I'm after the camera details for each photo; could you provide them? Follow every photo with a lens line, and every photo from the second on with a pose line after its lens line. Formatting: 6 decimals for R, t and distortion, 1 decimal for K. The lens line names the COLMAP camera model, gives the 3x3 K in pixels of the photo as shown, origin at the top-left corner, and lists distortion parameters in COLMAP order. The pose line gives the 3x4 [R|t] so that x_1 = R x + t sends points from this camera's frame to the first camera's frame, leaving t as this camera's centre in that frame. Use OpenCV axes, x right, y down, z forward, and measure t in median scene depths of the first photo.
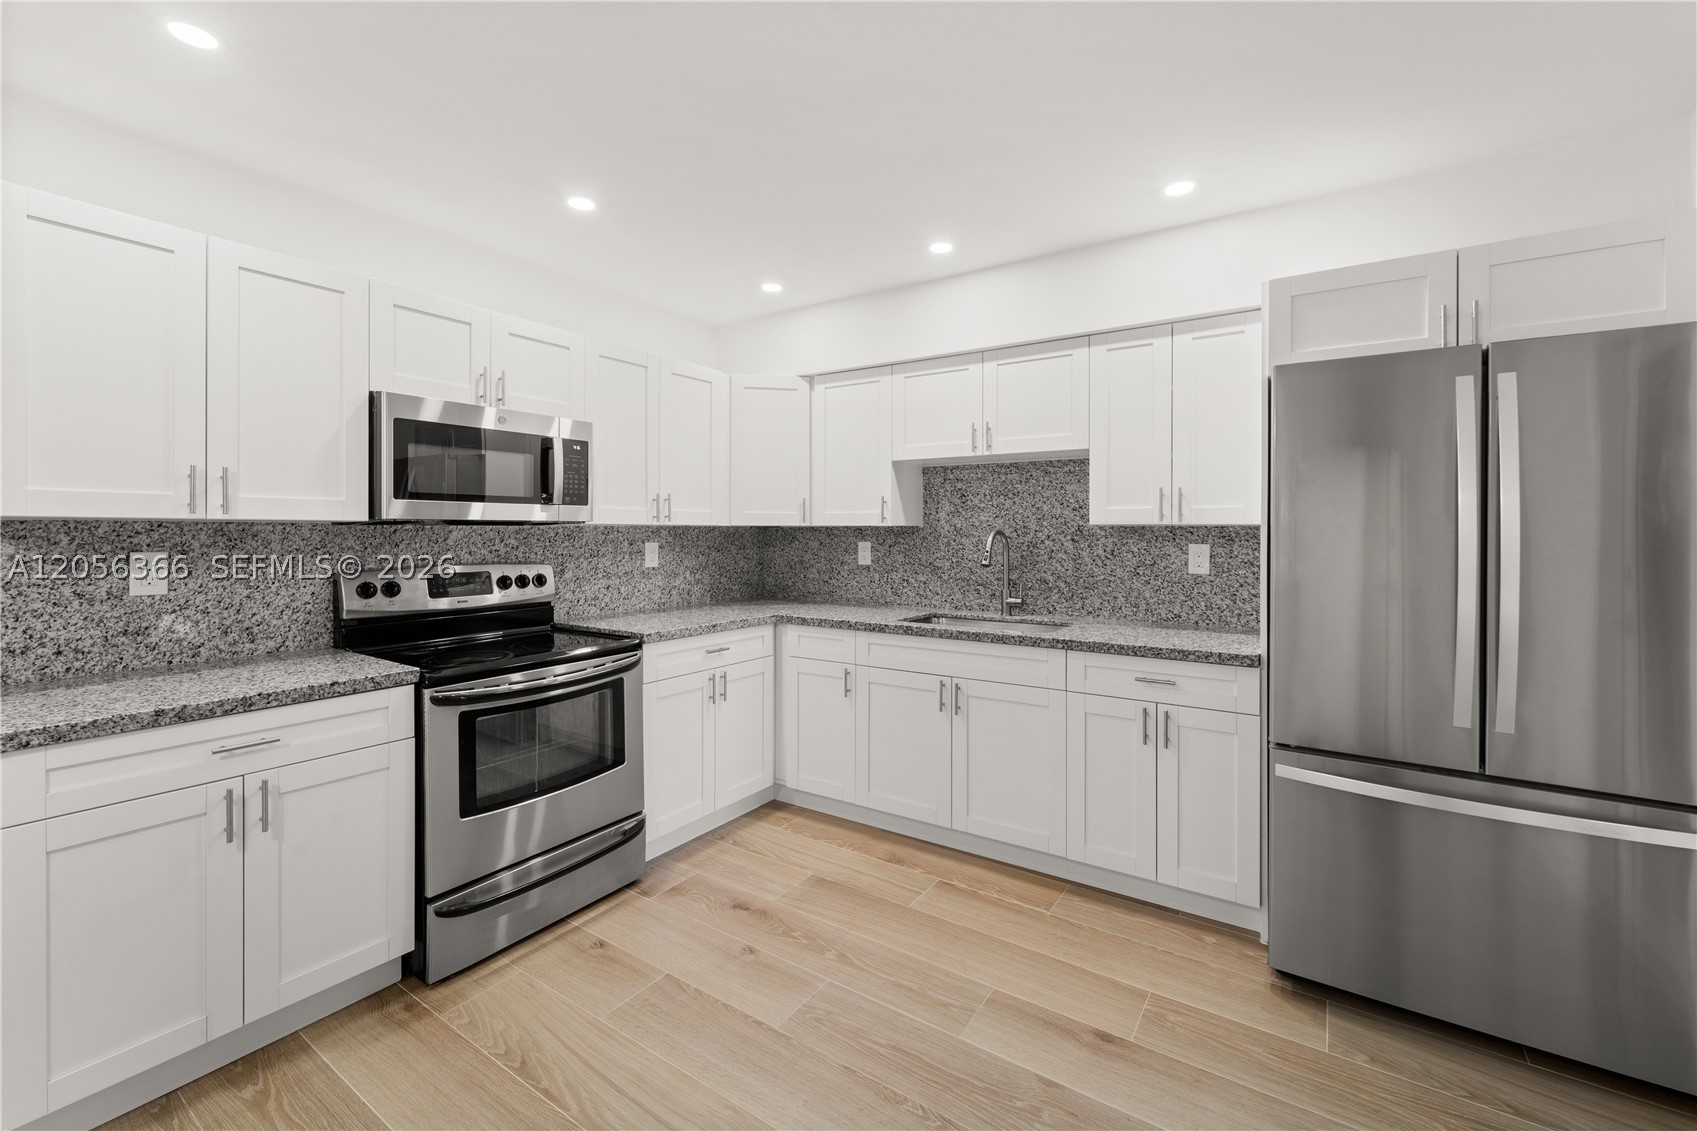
lens RADIAL K [[699.3, 0, 850.8], [0, 699.3, 533.5], [0, 0, 1]] dist [0.003008, -0.001951]
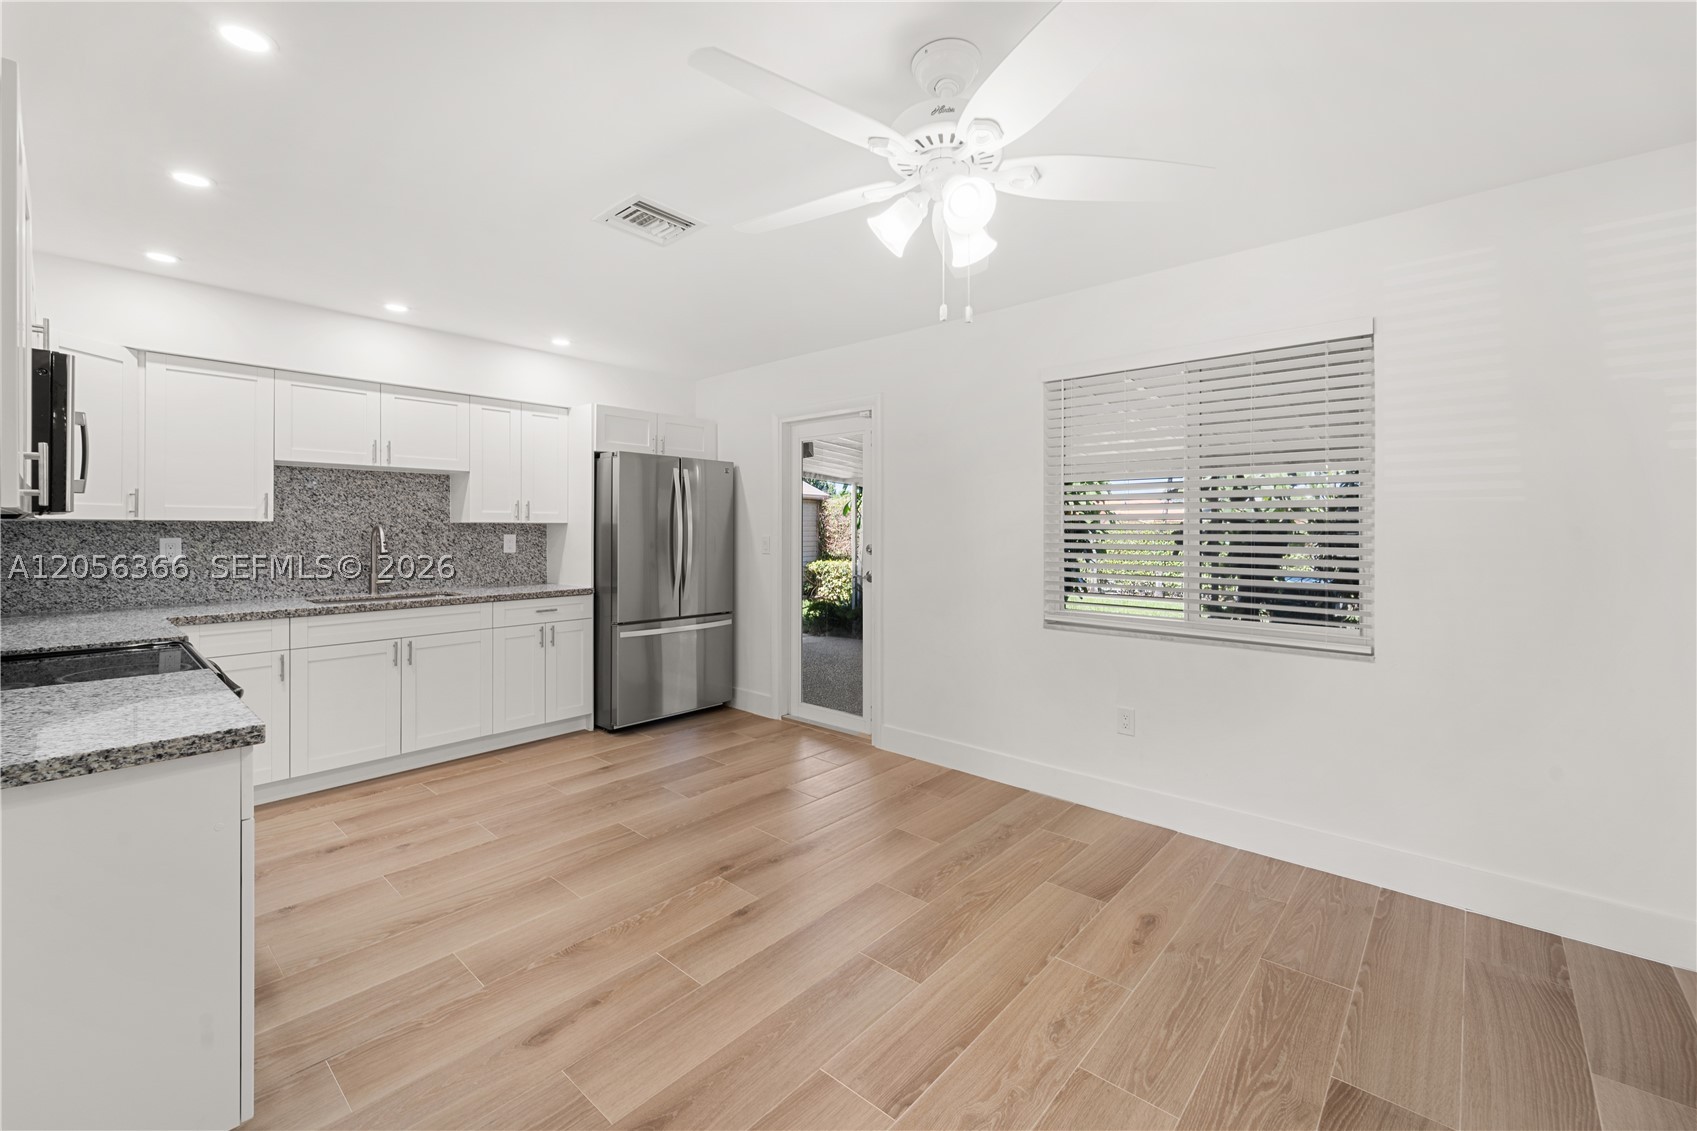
lens RADIAL K [[699.3, 0, 848.2], [0, 699.3, 529.1], [0, 0, 1]] dist [0.003008, -0.001951]
pose [[0.134965, -0.003345, 0.990845, -0.993675], [0.002543, 0.999992, 0.003029, -0.000200], [-0.990847, 0.002111, 0.134972, -0.003309]]
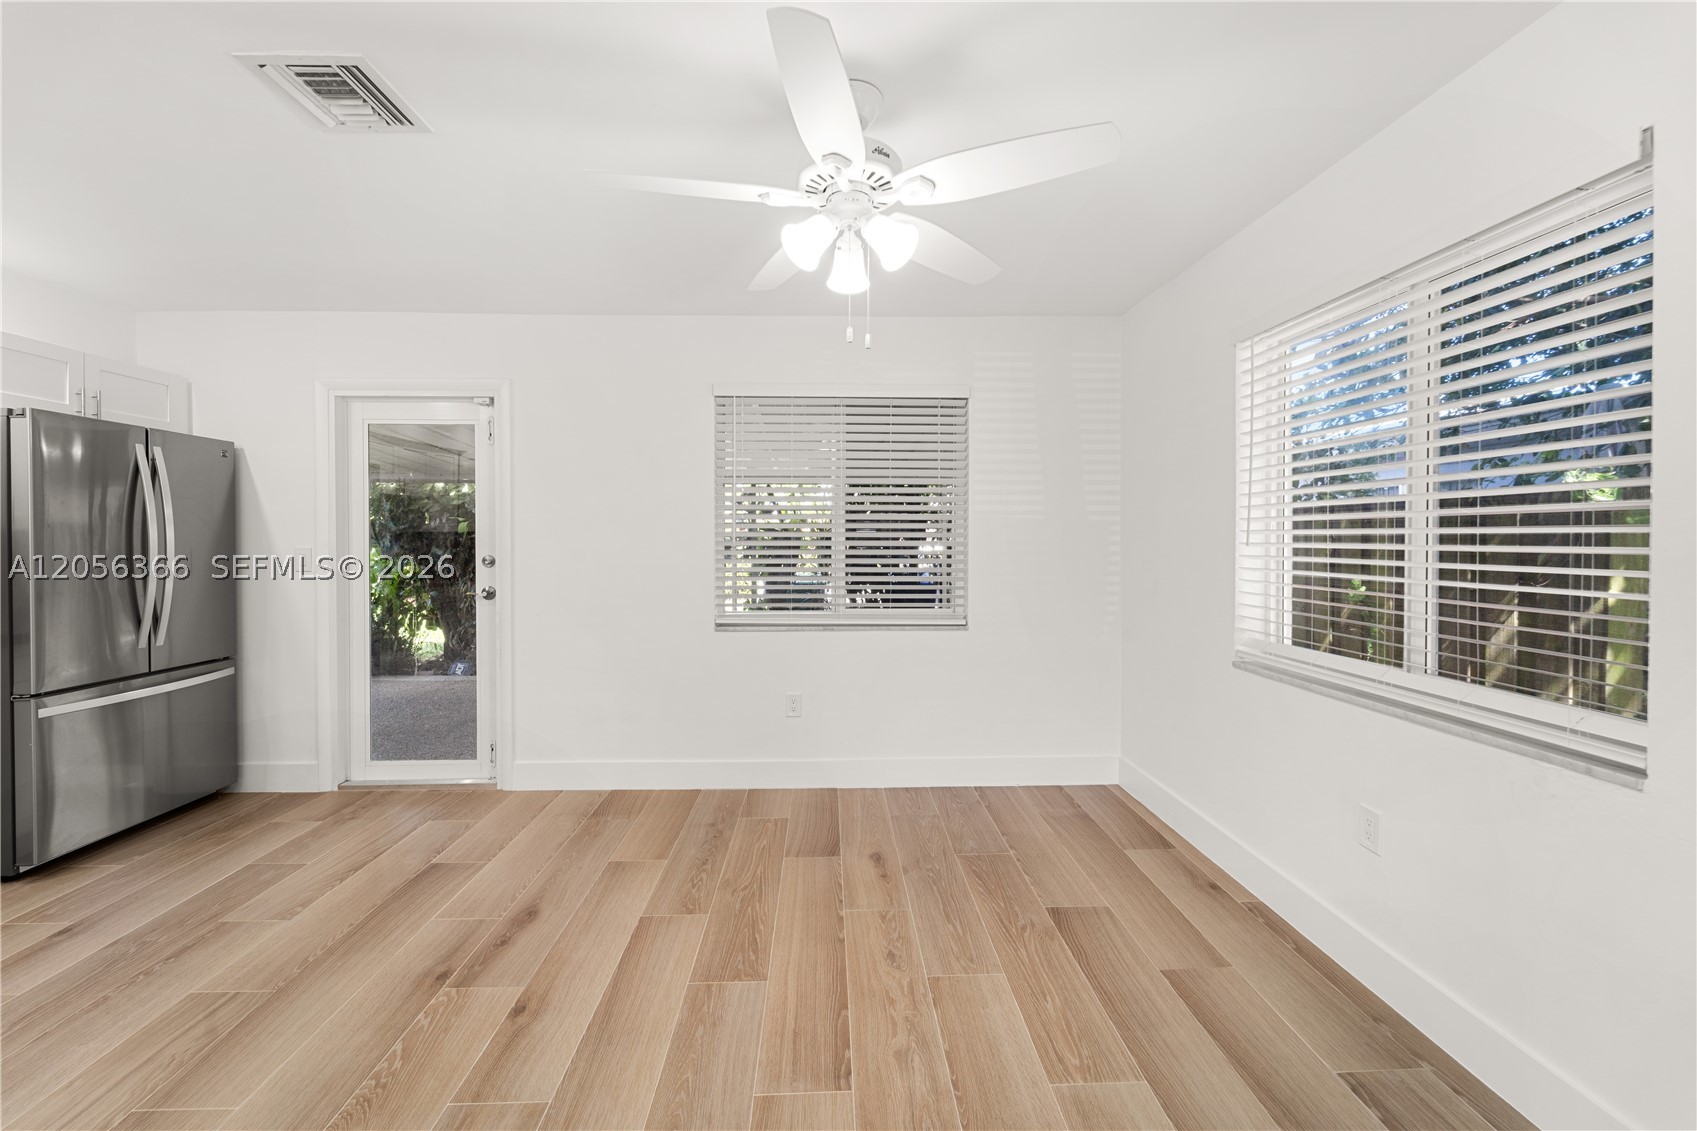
lens RADIAL K [[699.3, 0, 842.9], [0, 699.3, 544.0], [0, 0, 1]] dist [0.003008, -0.001951]
pose [[-0.583479, -0.009983, 0.812067, -0.915050], [0.002794, 0.999894, 0.014300, 0.000758], [-0.812124, 0.010613, -0.583389, 0.359652]]
